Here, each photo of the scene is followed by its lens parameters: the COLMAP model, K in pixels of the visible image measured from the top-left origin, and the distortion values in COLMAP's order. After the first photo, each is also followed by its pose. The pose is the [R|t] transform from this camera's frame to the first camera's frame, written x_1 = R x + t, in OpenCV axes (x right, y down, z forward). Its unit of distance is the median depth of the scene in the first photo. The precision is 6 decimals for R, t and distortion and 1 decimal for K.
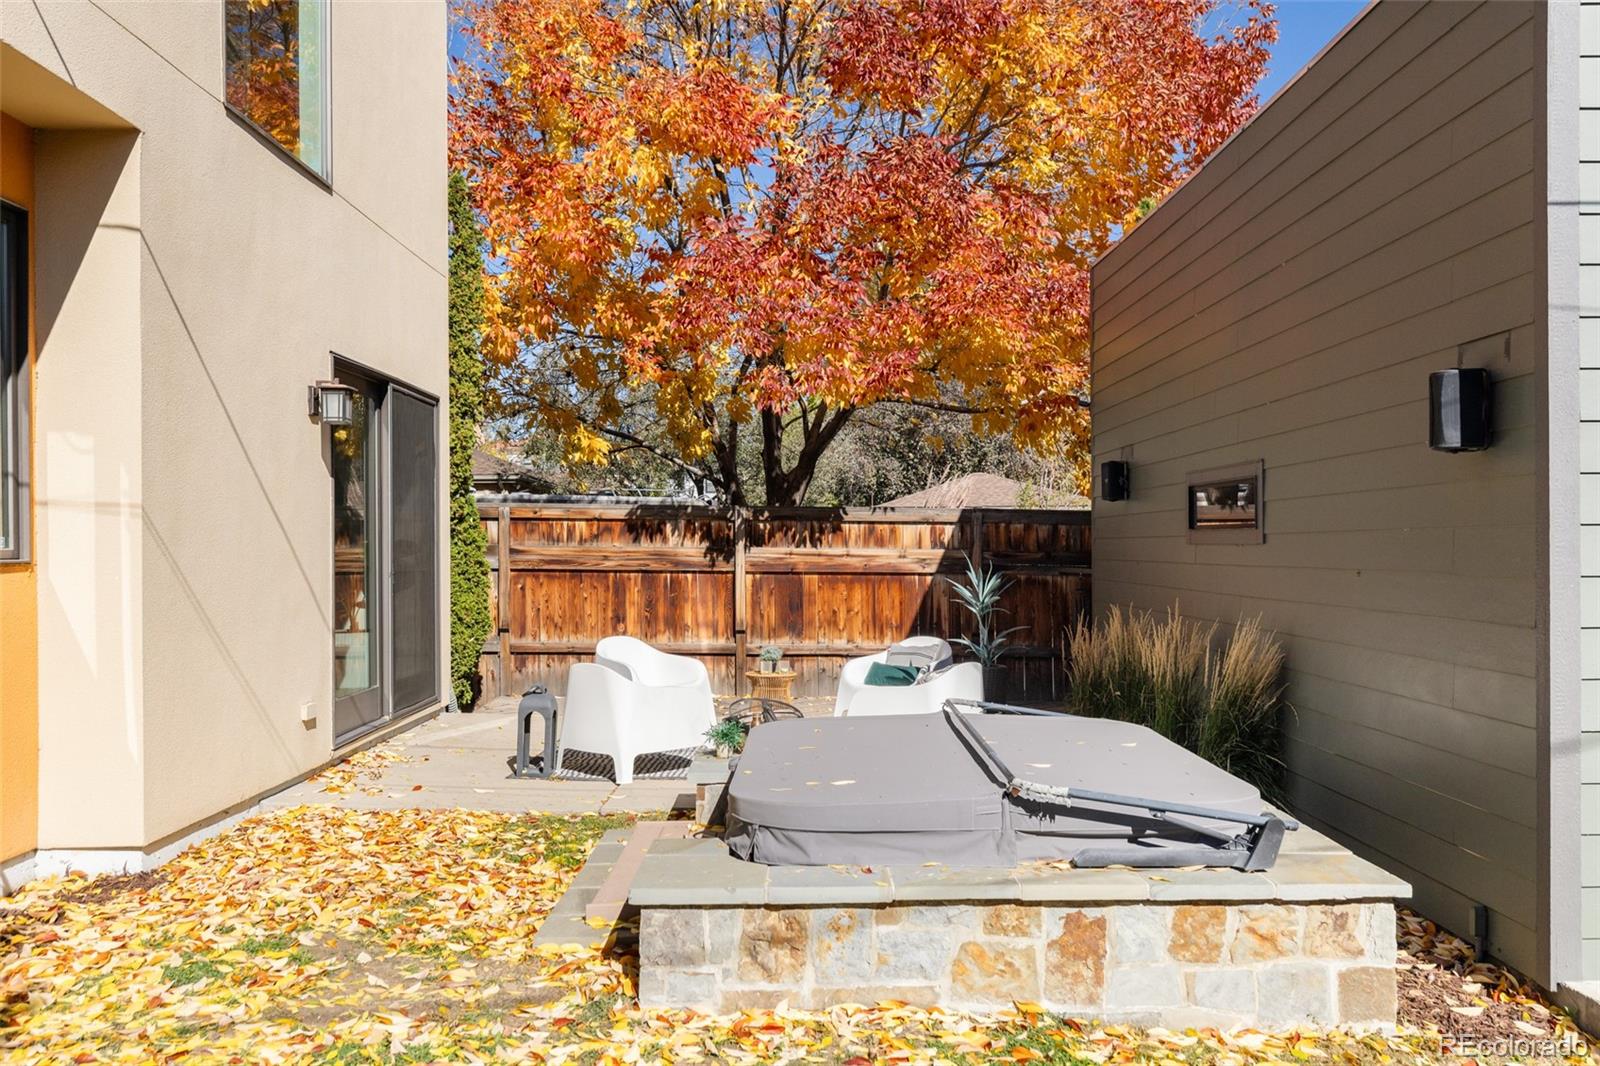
lens RADIAL K [[1233.4, 0, 799.5], [0, 1233.4, 538.2], [0, 0, 1]] dist [0.003599, 0.000177]
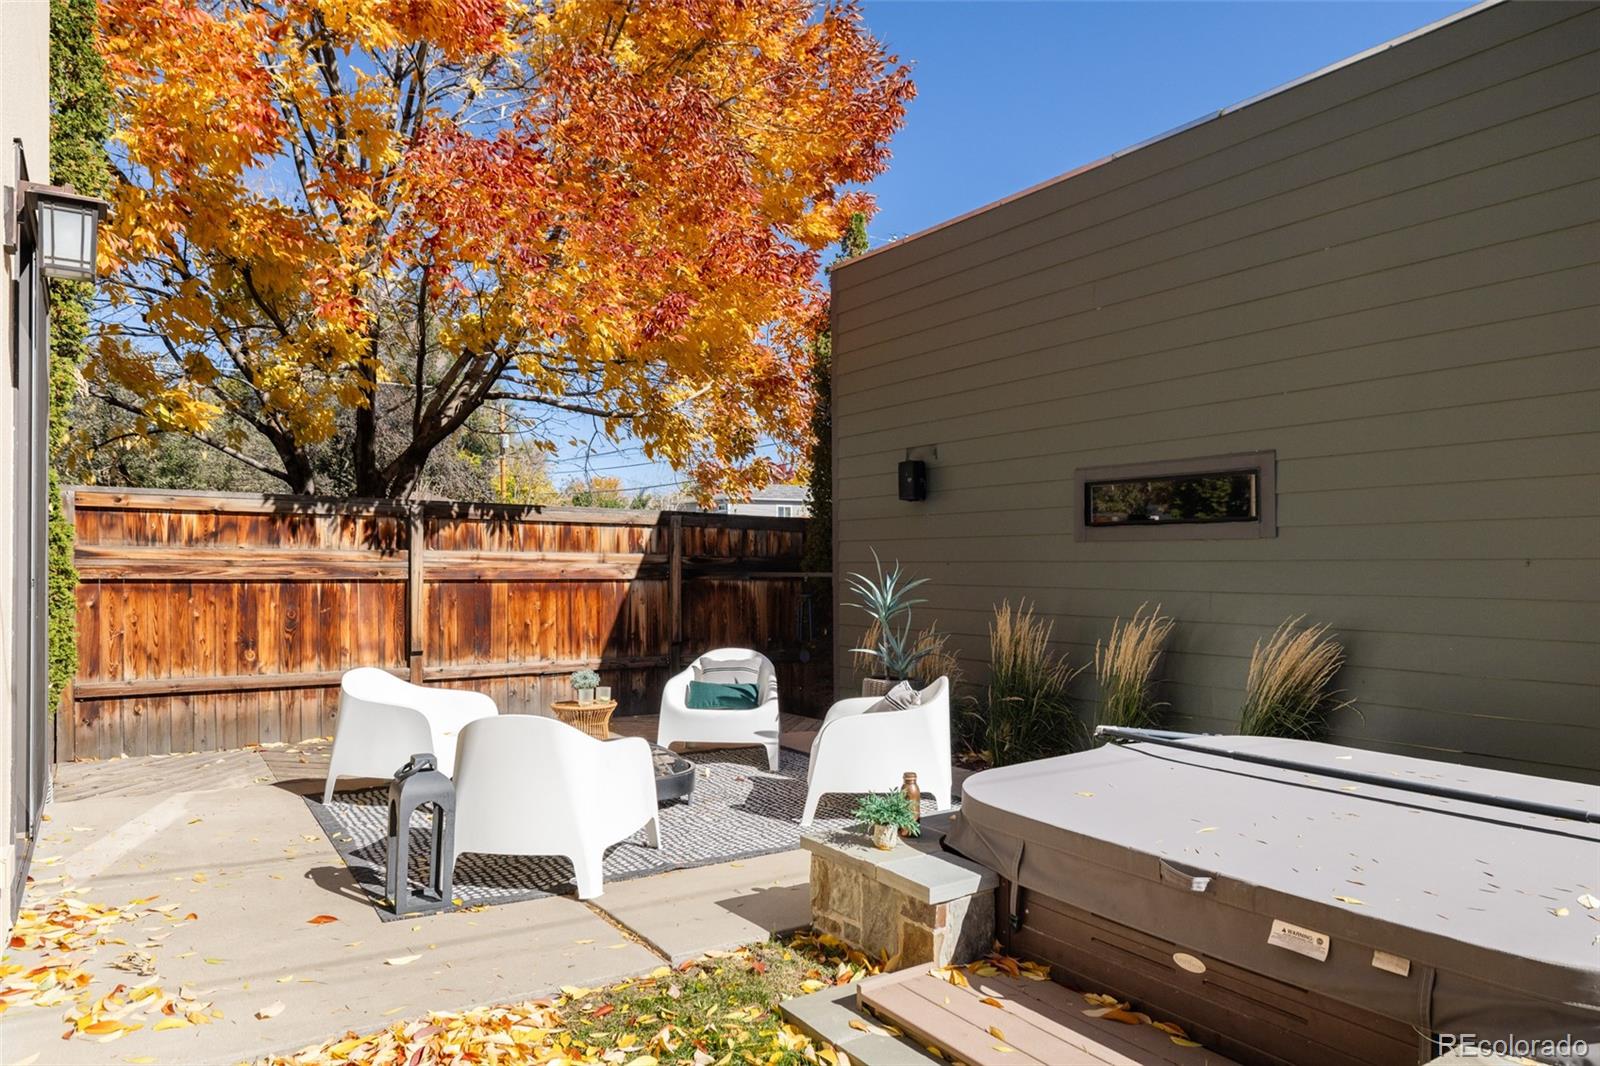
lens RADIAL K [[1013.3, 0, 799.8], [0, 1013.3, 534.7], [0, 0, 1]] dist [-0.006152, -0.001328]
pose [[0.834605, 0.014196, 0.550666, -0.206186], [-0.001712, 0.999730, -0.023178, 0.012038], [-0.550846, 0.018402, 0.834404, 0.293468]]
